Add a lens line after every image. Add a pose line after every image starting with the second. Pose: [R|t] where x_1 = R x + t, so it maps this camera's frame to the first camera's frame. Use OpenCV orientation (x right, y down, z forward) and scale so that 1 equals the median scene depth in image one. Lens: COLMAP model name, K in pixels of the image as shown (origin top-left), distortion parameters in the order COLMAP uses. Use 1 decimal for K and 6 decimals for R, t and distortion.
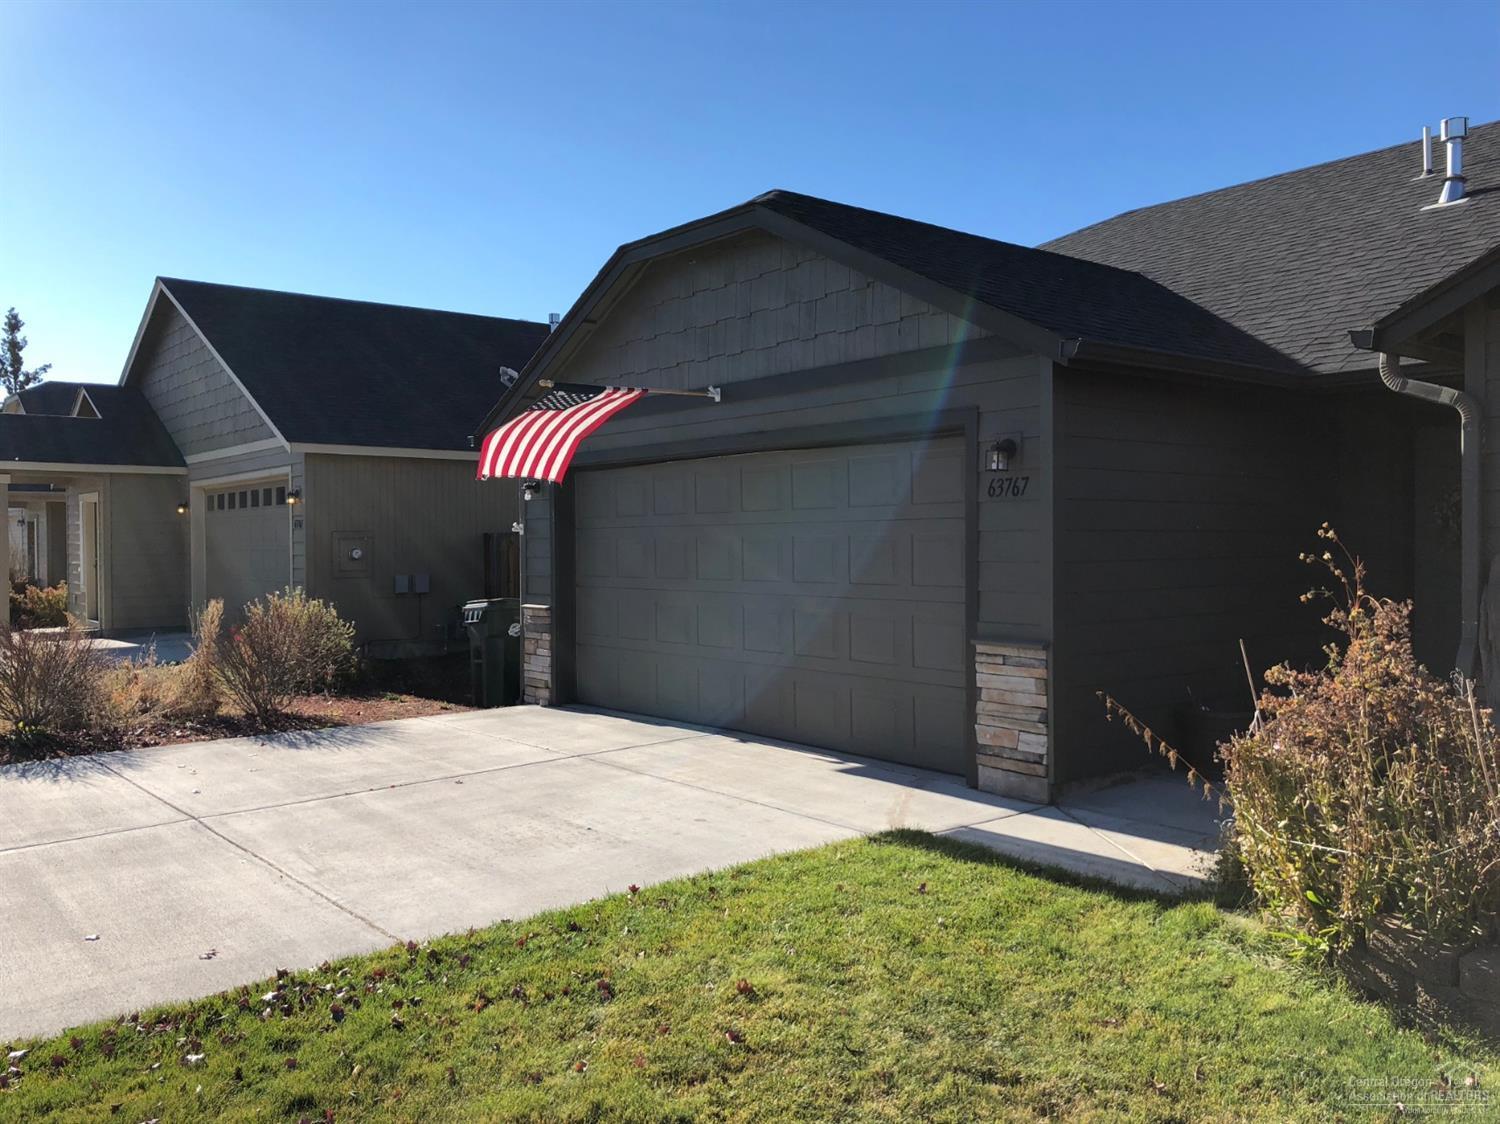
lens RADIAL K [[1238.3, 0, 757.6], [0, 1238.3, 555.7], [0, 0, 1]] dist [0.024140, -0.012818]
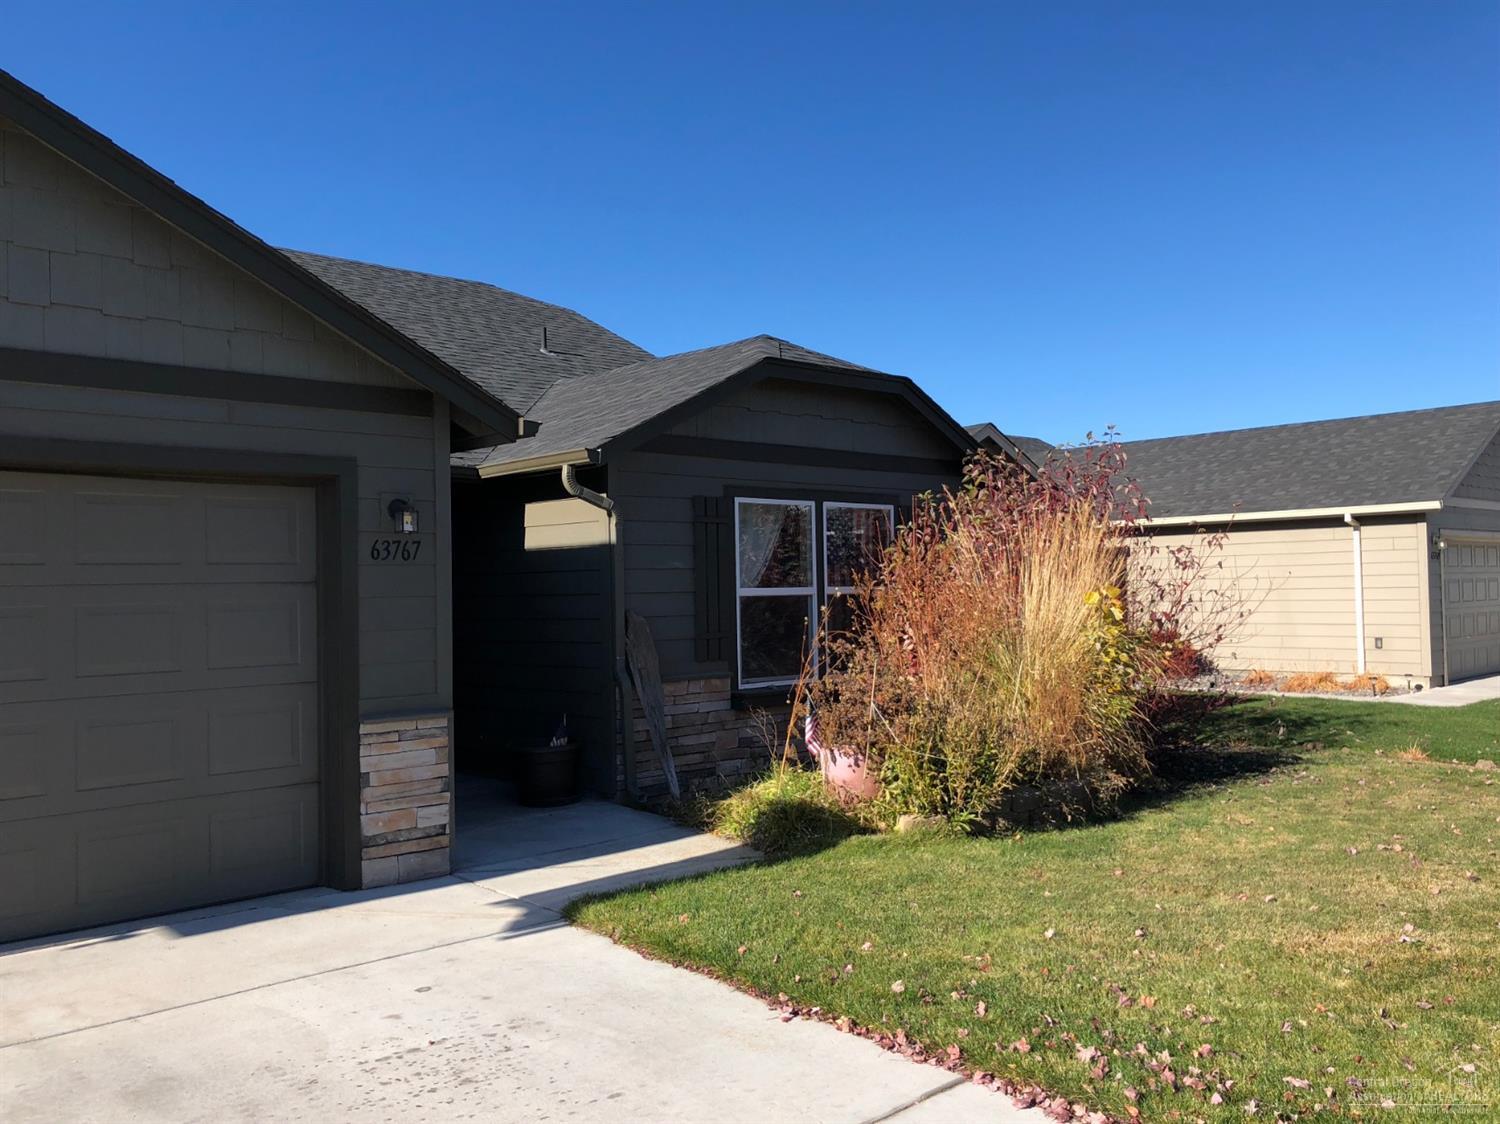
lens RADIAL K [[1189.2, 0, 750.0], [0, 1189.2, 562.0], [0, 0, 1]] dist [0.007534, -0.001623]
pose [[-0.063152, 0.031088, 0.997520, -1.026241], [0.030952, 0.999095, -0.029177, -0.017081], [-0.997524, 0.029033, -0.064057, 1.138710]]
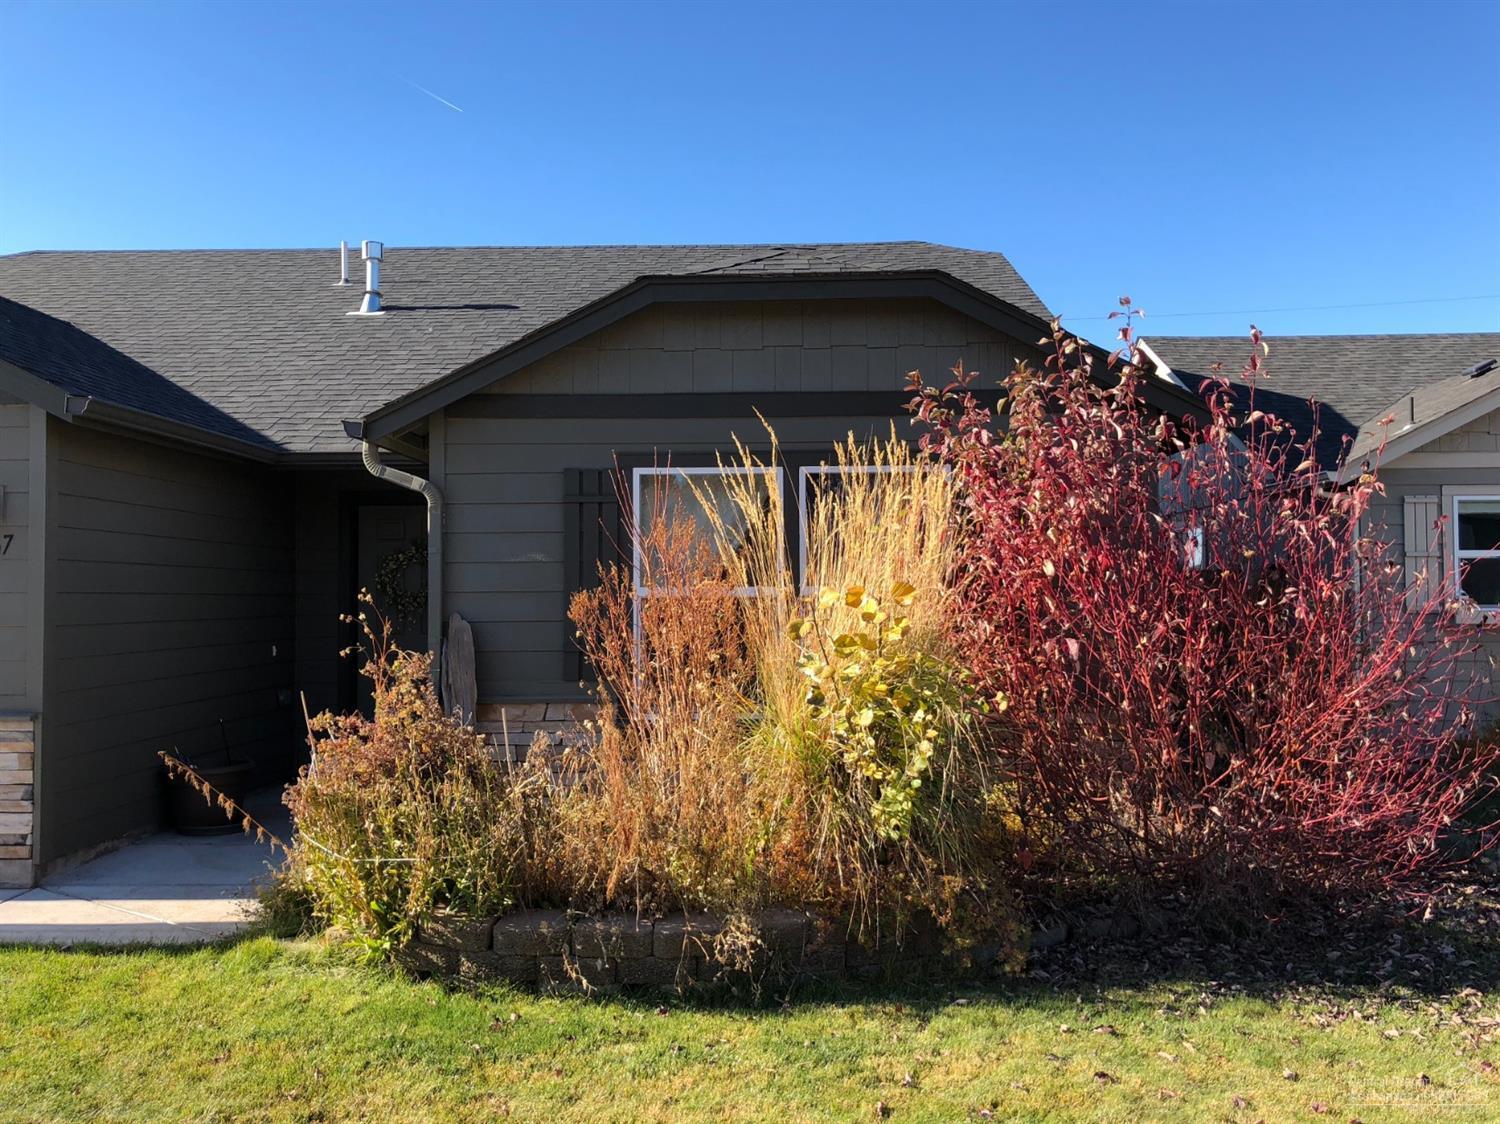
lens RADIAL K [[1238.3, 0, 757.6], [0, 1238.3, 555.7], [0, 0, 1]] dist [0.024140, -0.012818]
pose [[0.650193, 0.027527, 0.759270, -0.180652], [0.010492, 0.998923, -0.045201, -0.000016], [-0.759696, 0.037355, 0.649204, -0.041438]]
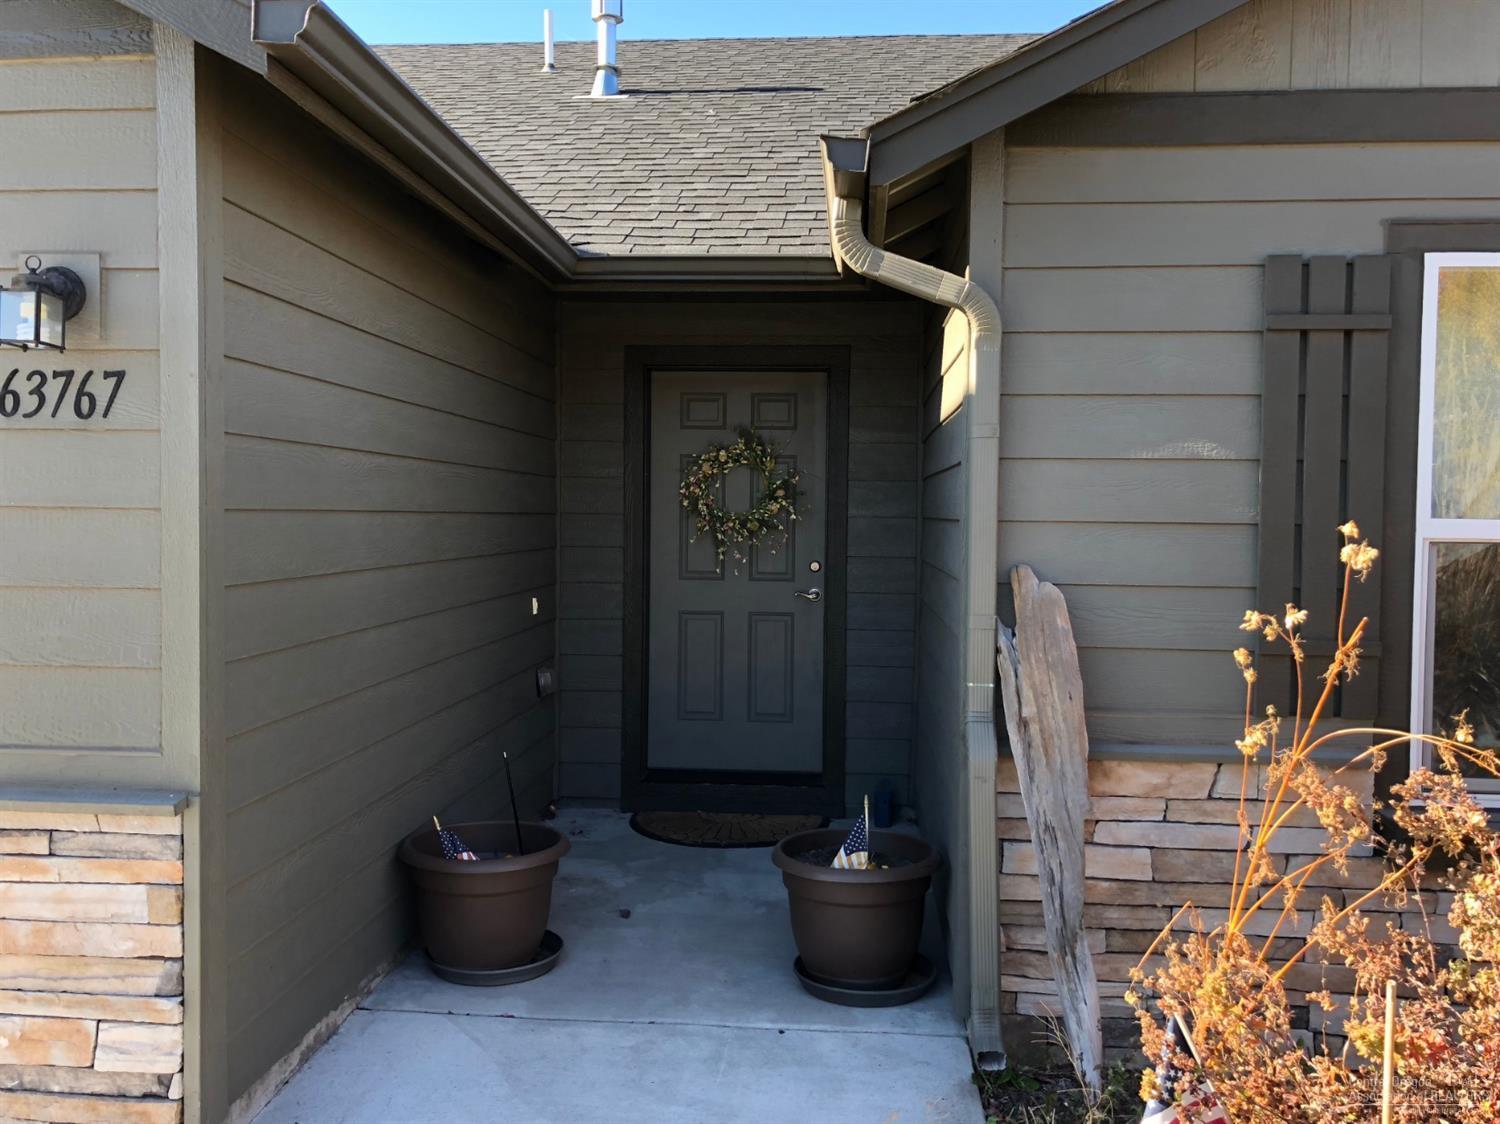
lens RADIAL K [[1240.5, 0, 745.3], [0, 1240.5, 559.0], [0, 0, 1]] dist [0.012332, 0.002644]
pose [[0.693751, -0.011735, 0.720119, 0.101245], [-0.007630, 0.999691, 0.023642, -0.021528], [-0.720175, -0.021896, 0.693447, 0.831751]]
